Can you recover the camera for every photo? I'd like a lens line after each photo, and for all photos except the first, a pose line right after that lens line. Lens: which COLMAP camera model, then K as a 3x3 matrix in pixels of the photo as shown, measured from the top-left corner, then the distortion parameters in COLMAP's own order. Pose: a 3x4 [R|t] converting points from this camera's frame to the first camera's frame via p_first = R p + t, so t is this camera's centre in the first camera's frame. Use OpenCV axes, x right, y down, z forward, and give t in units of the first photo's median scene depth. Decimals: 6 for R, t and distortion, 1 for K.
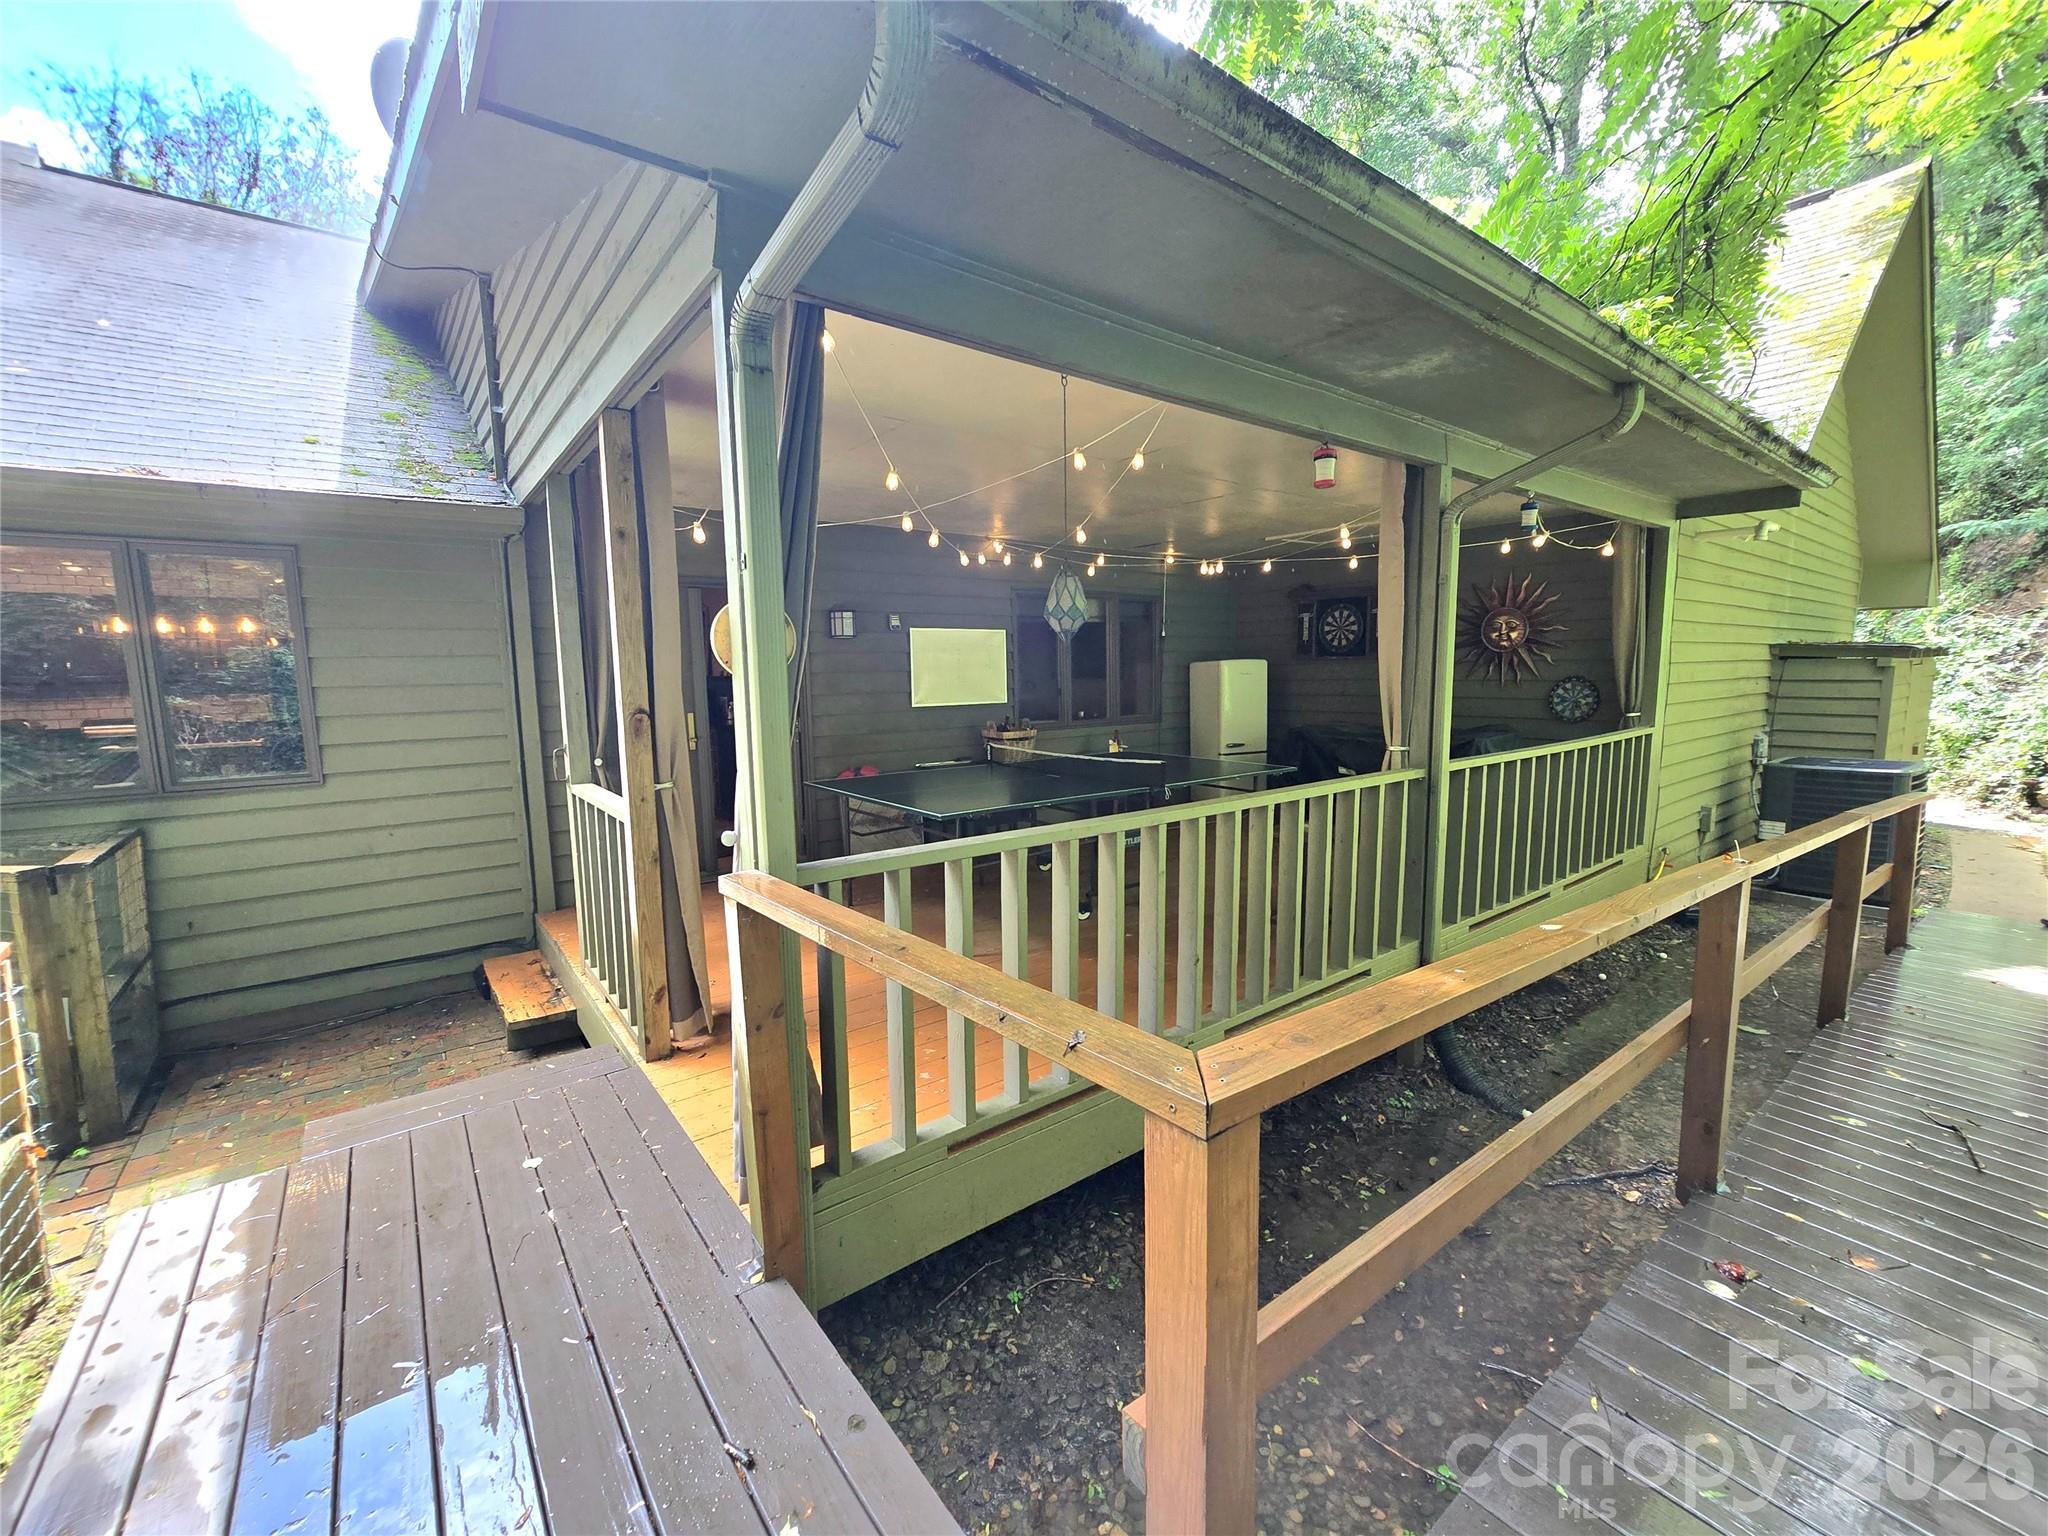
lens RADIAL K [[837.9, 0, 1018.9], [0, 837.9, 774.4], [0, 0, 1]] dist [-0.009520, 0.004021]
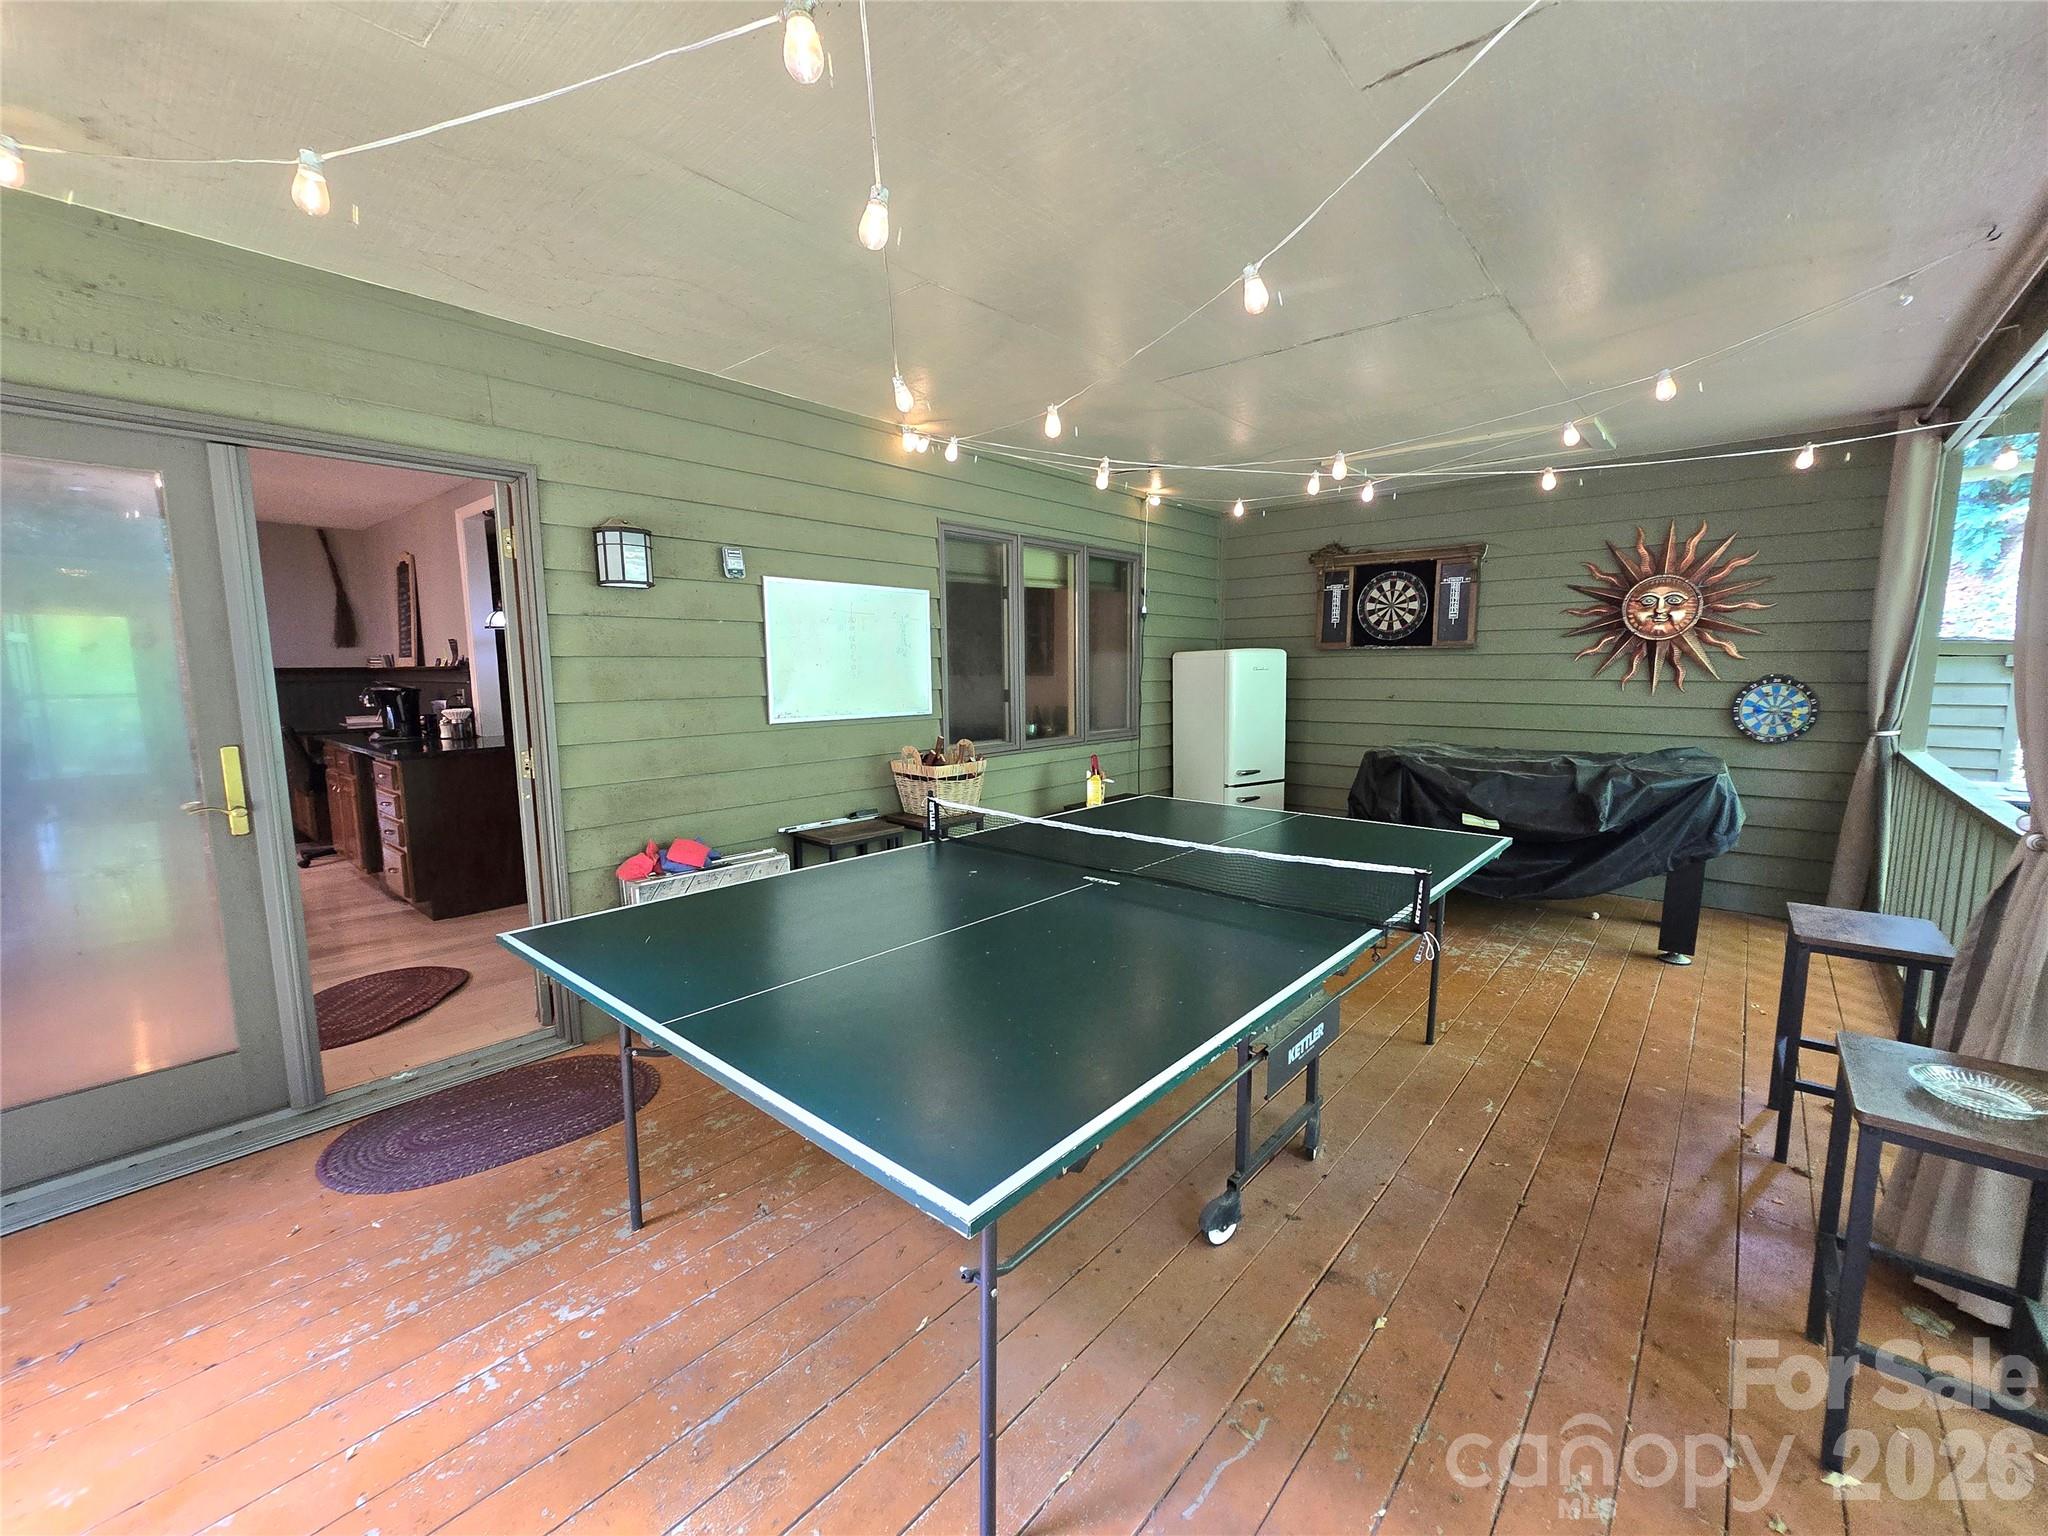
lens RADIAL K [[837.9, 0, 1018.9], [0, 837.9, 774.4], [0, 0, 1]] dist [-0.009520, 0.004021]
pose [[0.981875, -0.015112, 0.188924, -0.068425], [0.014797, 0.999886, 0.003077, -0.044826], [-0.188949, -0.000226, 0.981987, 0.417413]]
